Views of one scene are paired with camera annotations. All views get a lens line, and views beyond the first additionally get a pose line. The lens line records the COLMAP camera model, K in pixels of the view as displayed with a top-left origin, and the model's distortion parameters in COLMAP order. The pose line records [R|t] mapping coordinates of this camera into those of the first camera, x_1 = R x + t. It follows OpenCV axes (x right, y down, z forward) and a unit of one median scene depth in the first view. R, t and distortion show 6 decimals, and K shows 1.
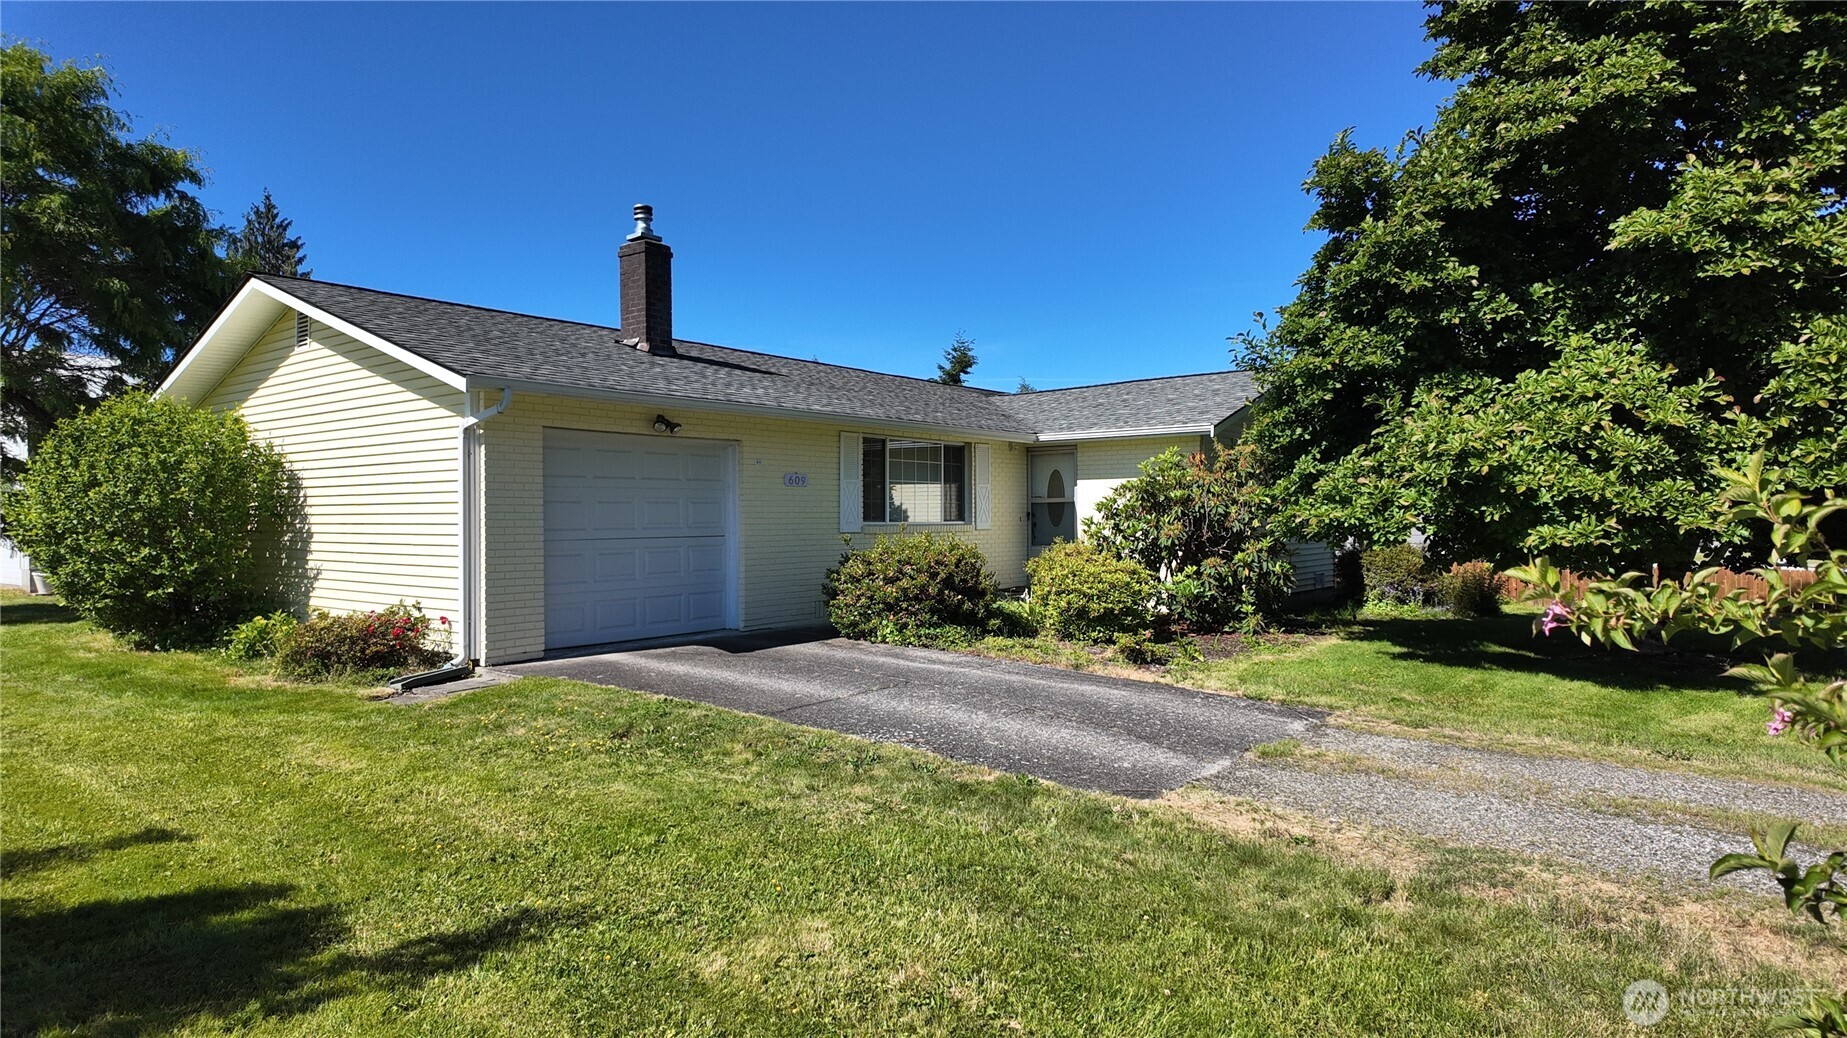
lens RADIAL K [[1060.1, 0, 913.6], [0, 1060.1, 515.4], [0, 0, 1]] dist [0.024663, -0.021504]
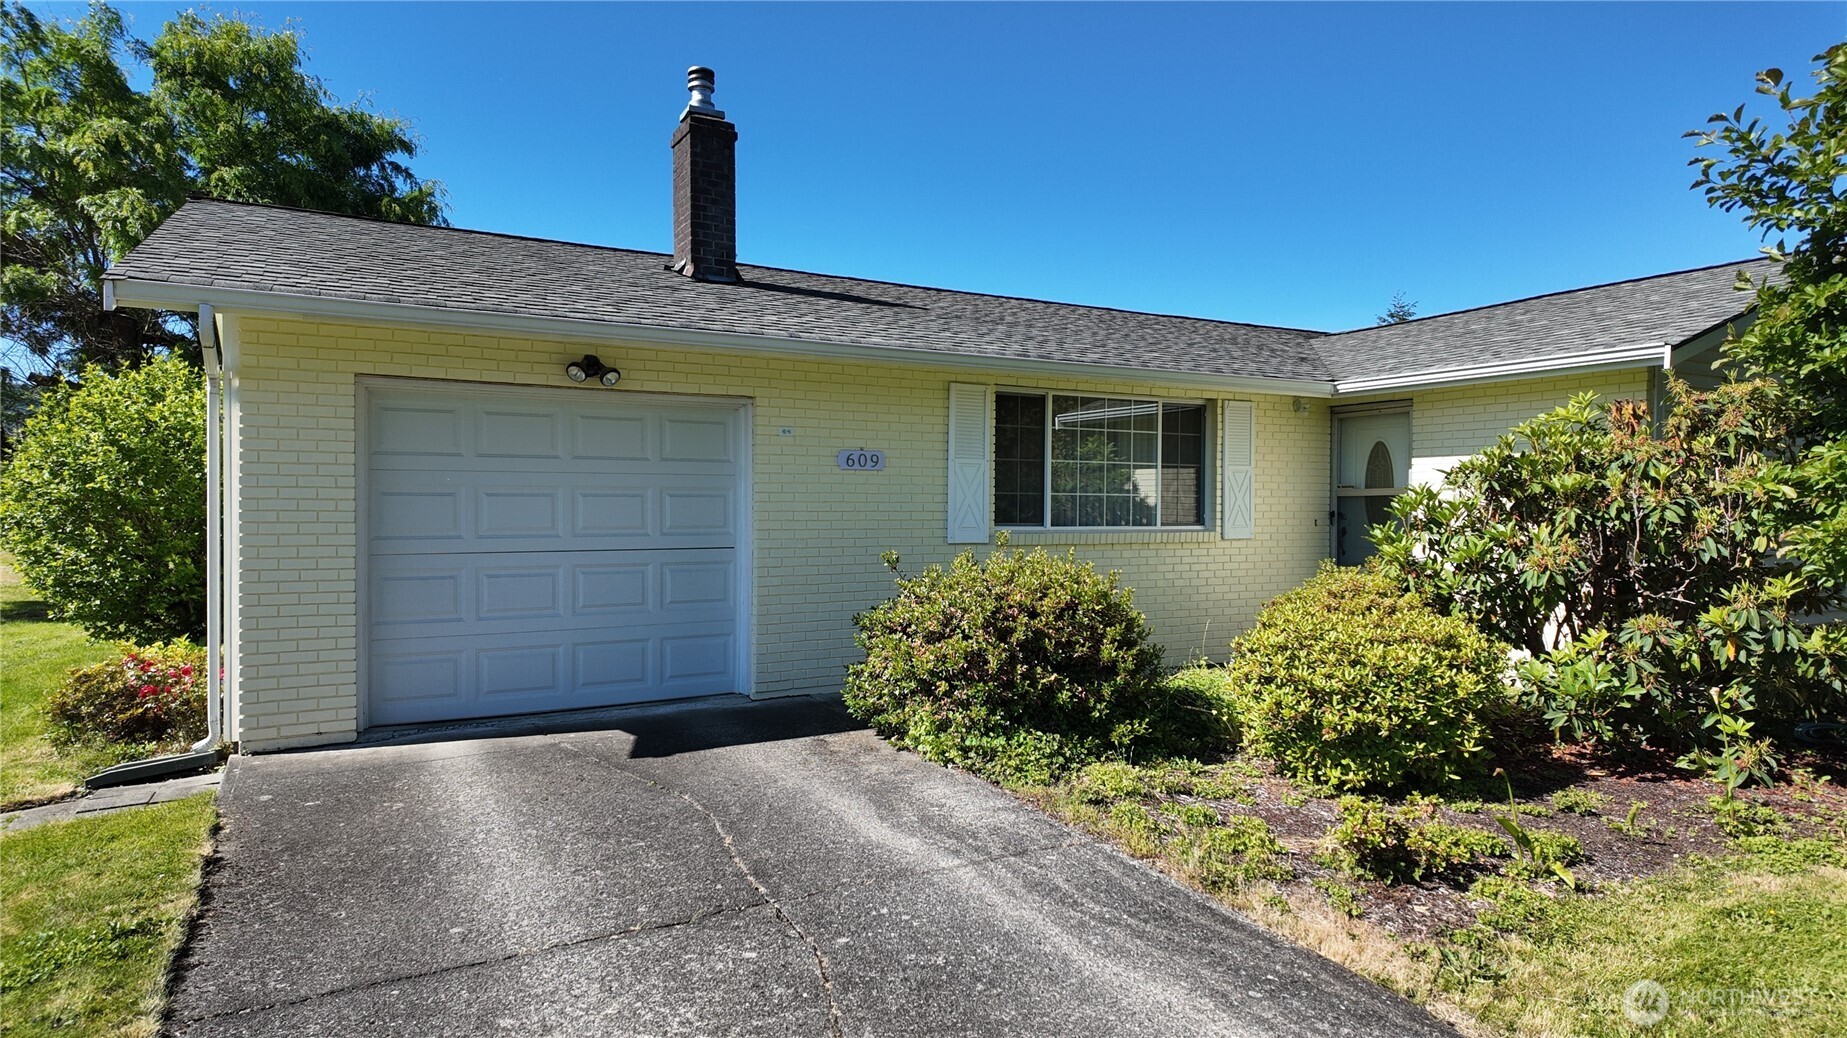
lens RADIAL K [[1060.1, 0, 920.9], [0, 1060.1, 517.7], [0, 0, 1]] dist [0.024663, -0.021504]
pose [[0.925619, 0.012890, -0.378238, 0.157613], [-0.007401, 0.999845, 0.015964, -0.009011], [0.378385, -0.011978, 0.925571, 0.426159]]
